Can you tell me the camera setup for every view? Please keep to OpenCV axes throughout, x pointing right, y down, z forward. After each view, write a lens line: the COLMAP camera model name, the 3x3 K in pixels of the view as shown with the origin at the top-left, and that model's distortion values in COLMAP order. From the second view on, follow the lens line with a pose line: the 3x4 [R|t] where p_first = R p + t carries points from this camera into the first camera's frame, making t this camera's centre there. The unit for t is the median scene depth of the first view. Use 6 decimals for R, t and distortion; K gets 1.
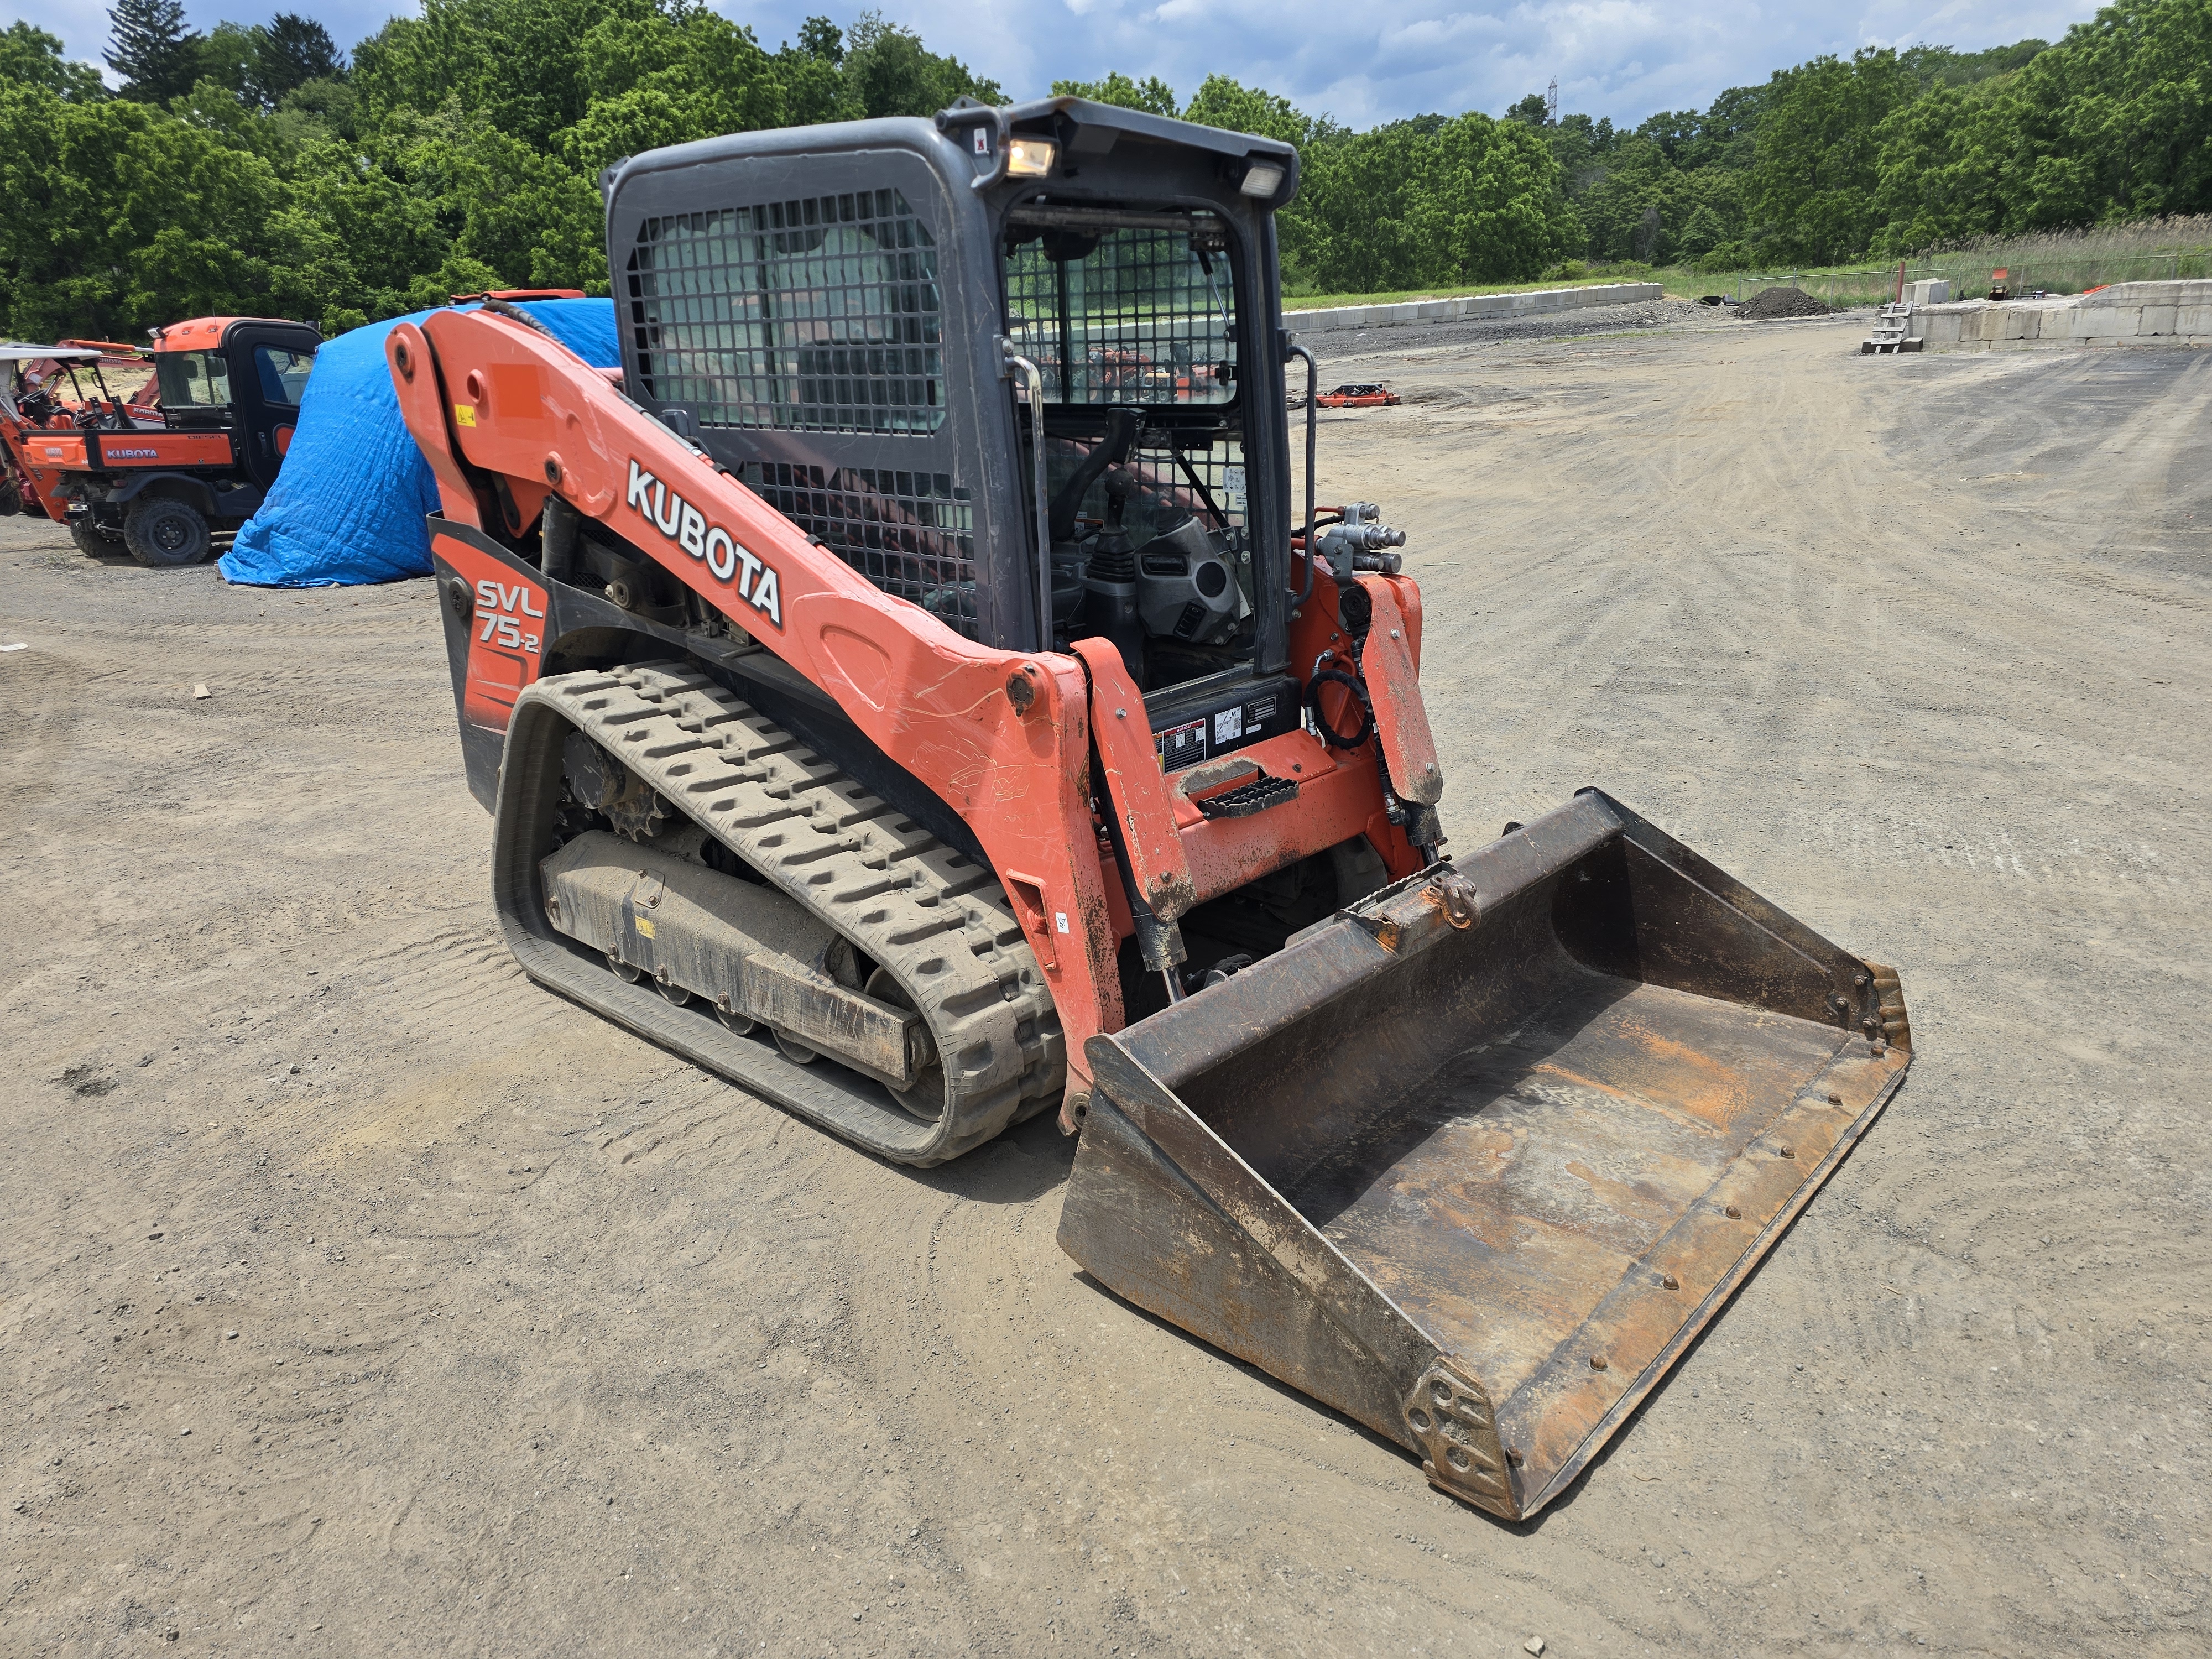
lens RADIAL K [[1491.5, 0, 1108.0], [0, 1491.5, 806.9], [0, 0, 1]] dist [0.069529, -0.062837]
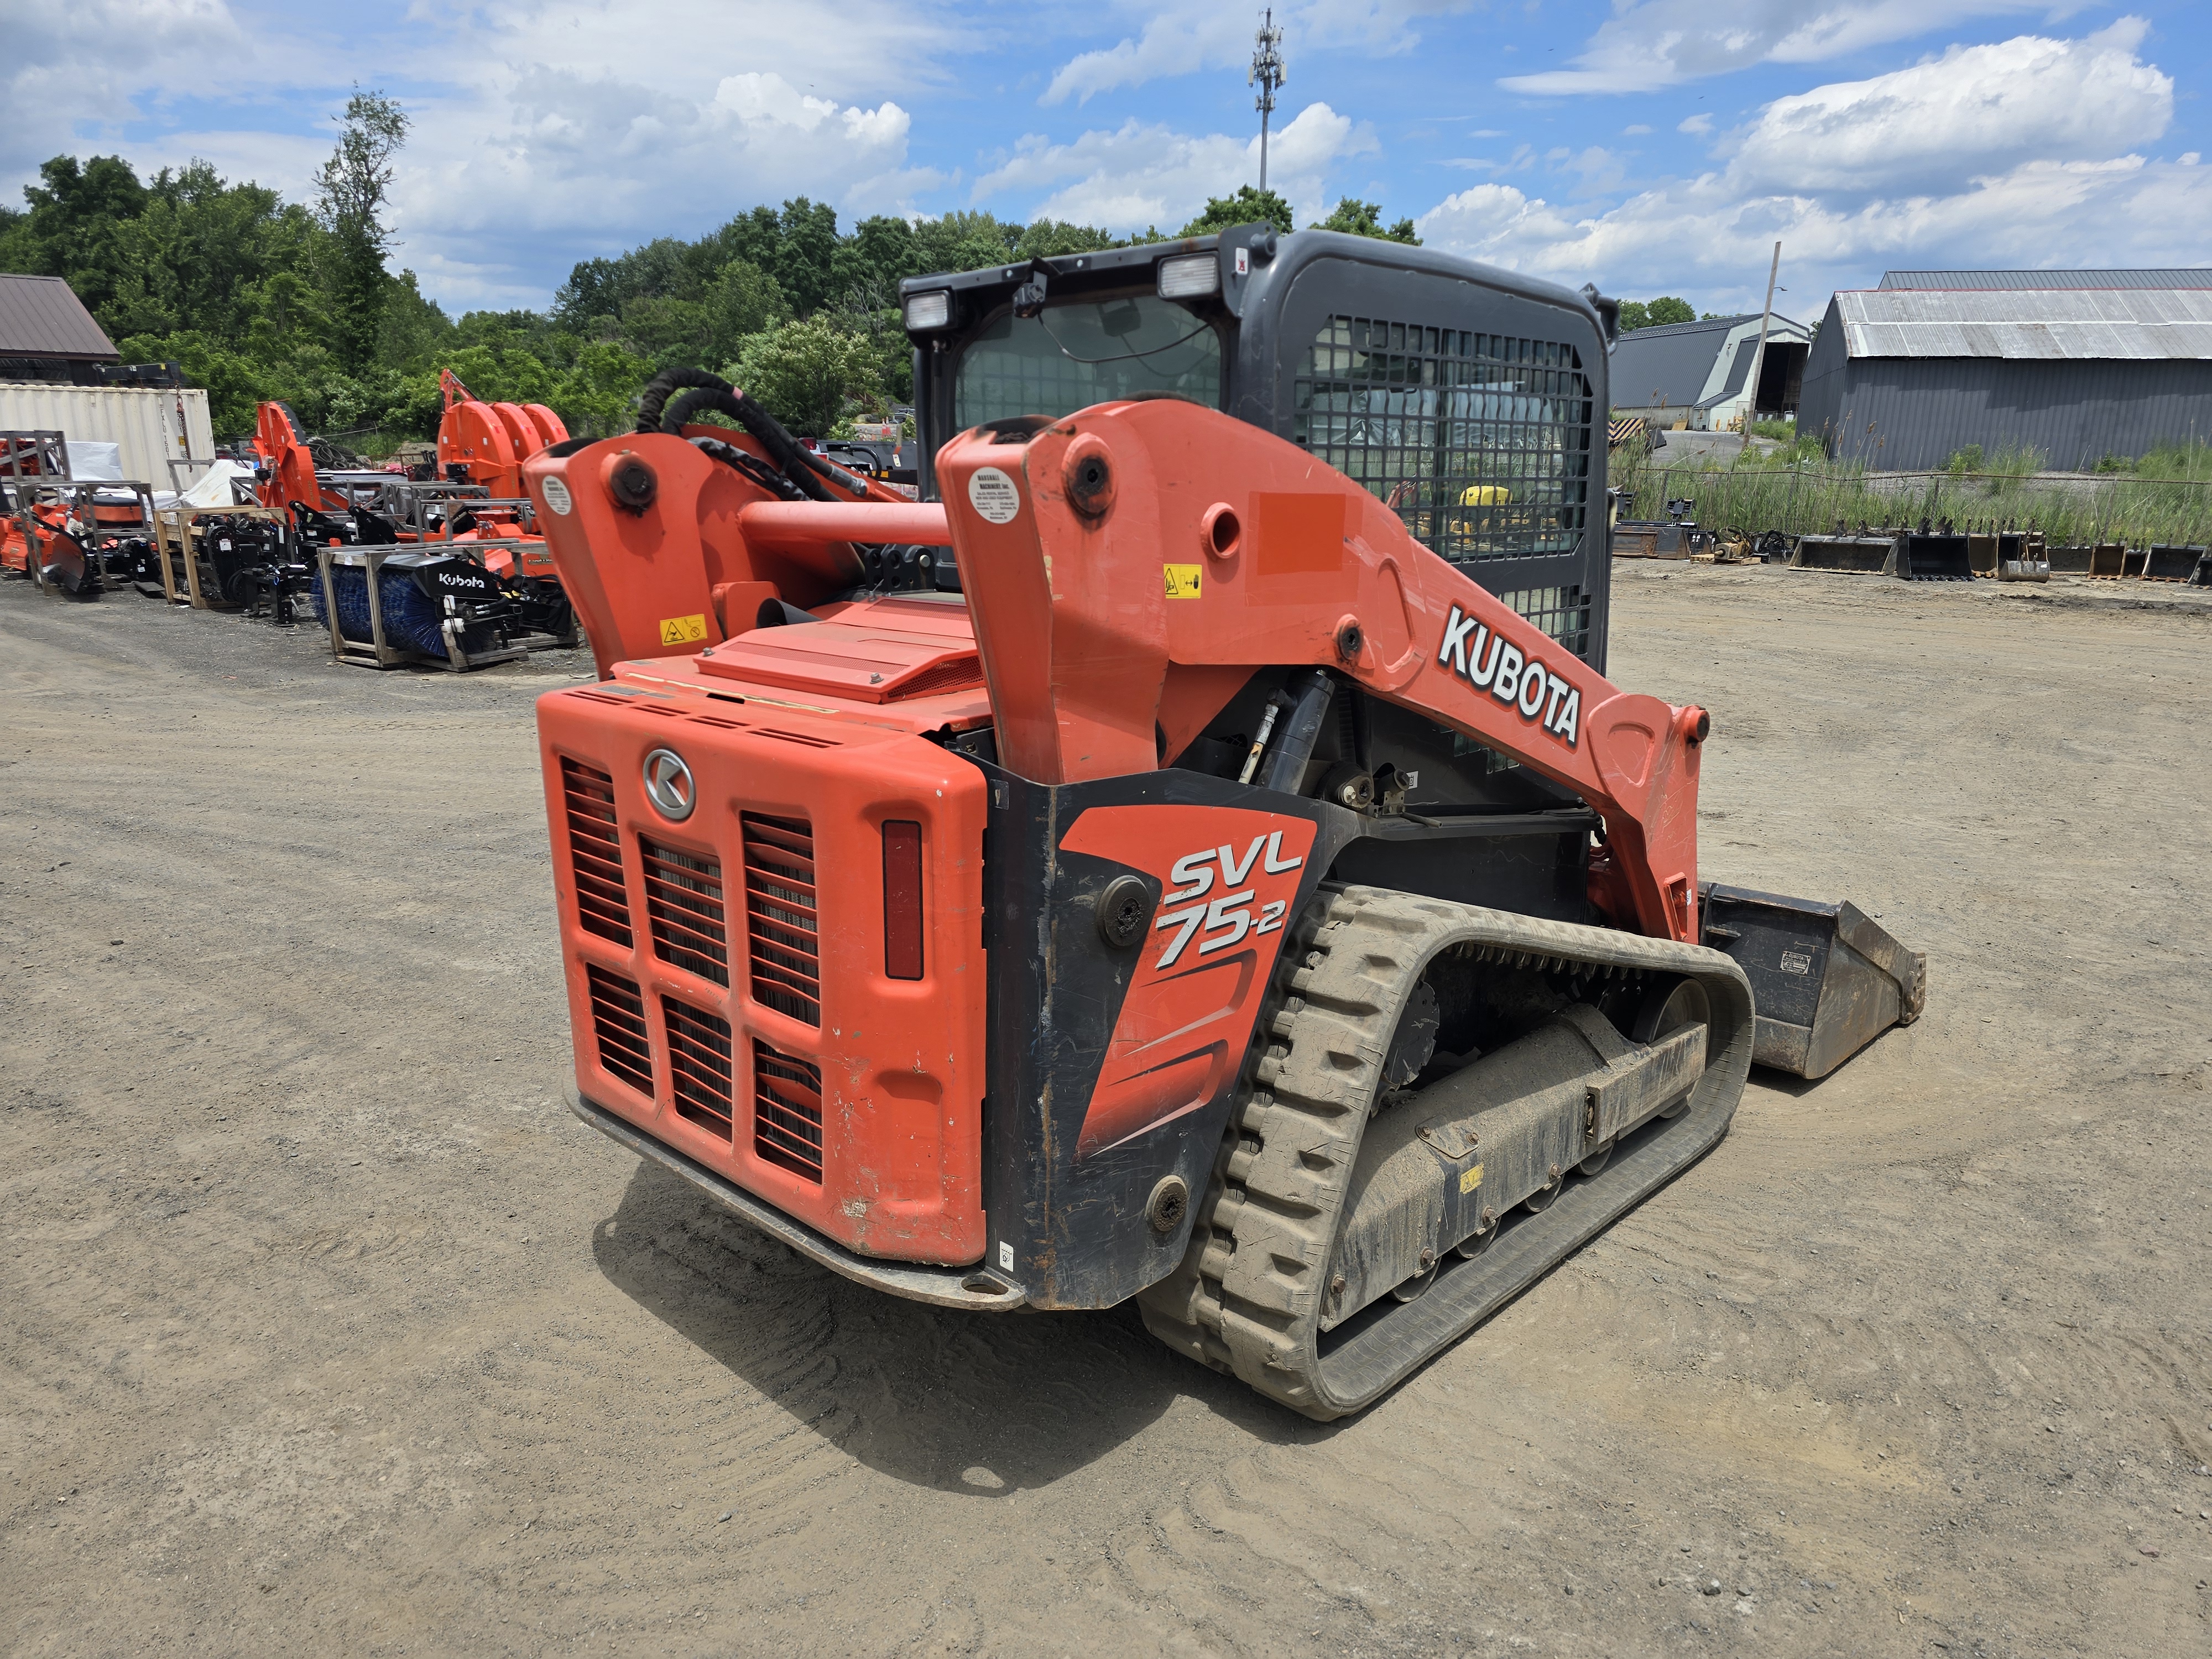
lens RADIAL K [[1483.3, 0, 1133.0], [0, 1483.3, 806.0], [0, 0, 1]] dist [0.064591, -0.059973]
pose [[0.022940, -0.184054, 0.982648, -0.056144], [0.299235, 0.939109, 0.168914, -0.015639], [-0.953904, 0.290168, 0.076619, 0.055869]]
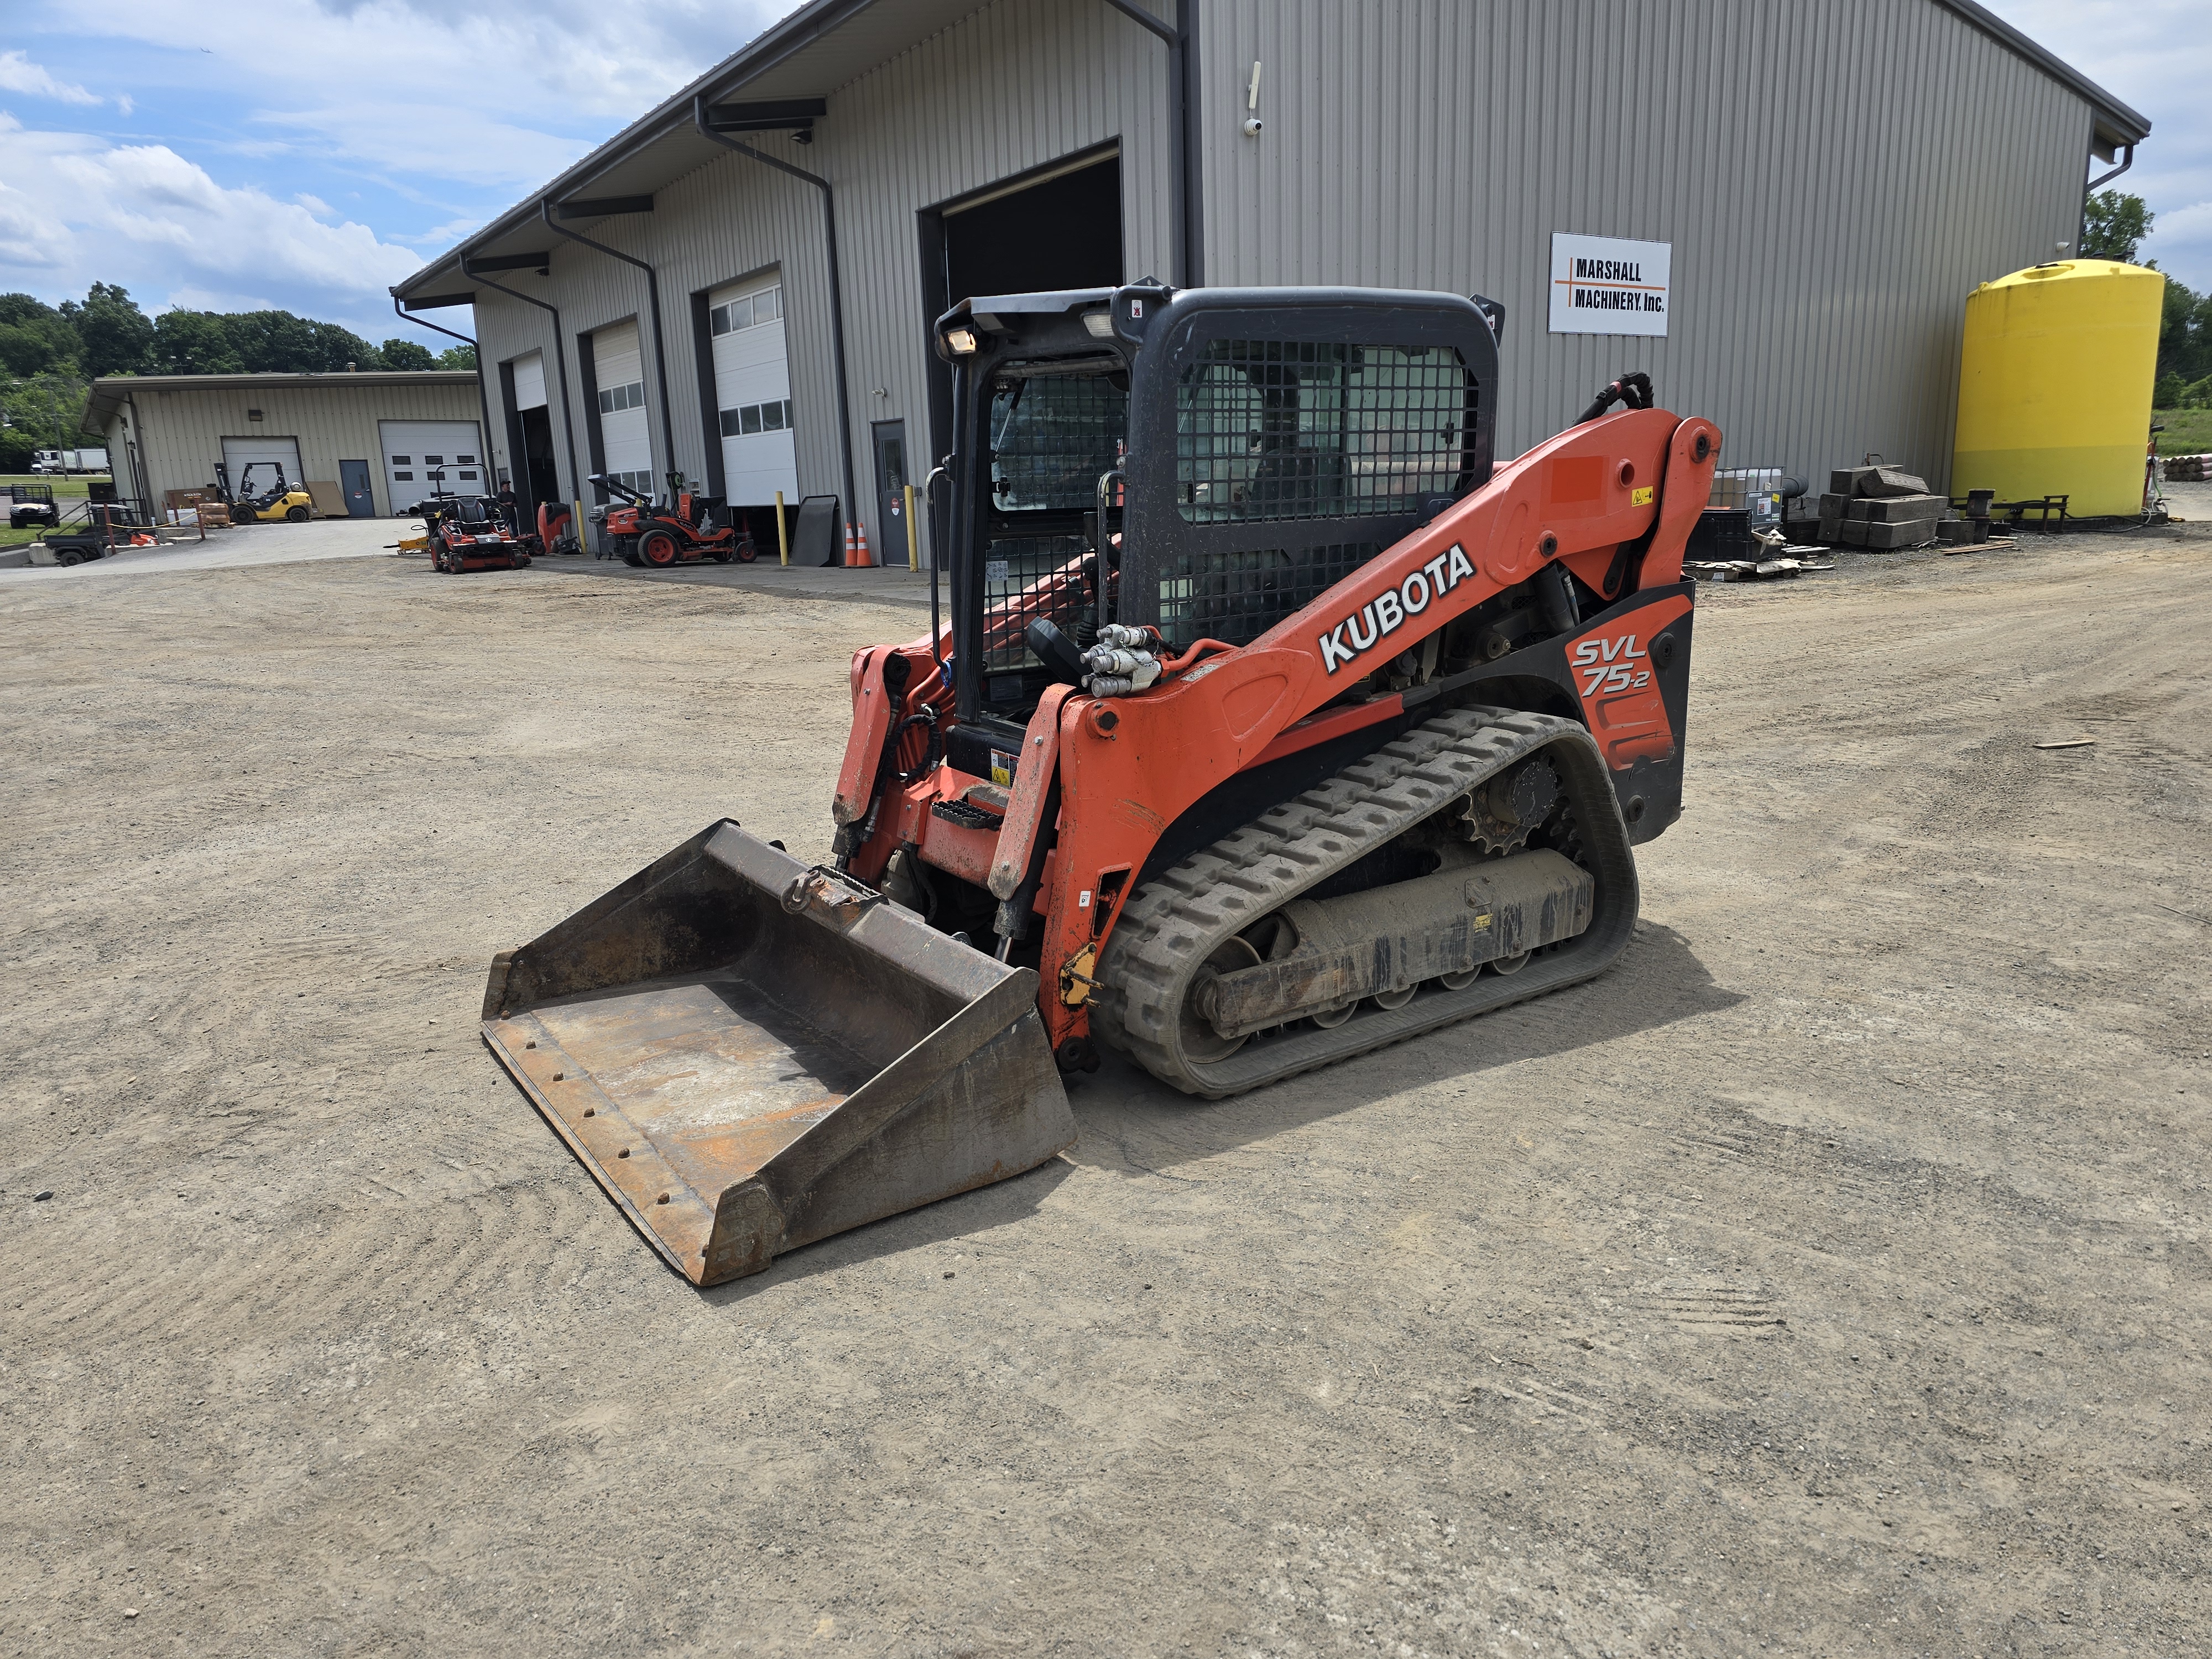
lens RADIAL K [[1481.2, 0, 1131.0], [0, 1481.2, 829.0], [0, 0, 1]] dist [0.070680, -0.066956]
pose [[-0.211778, 0.273051, -0.938399, 0.059903], [-0.270796, 0.906189, 0.324792, -0.021164], [0.939052, 0.322899, -0.117970, 0.061177]]
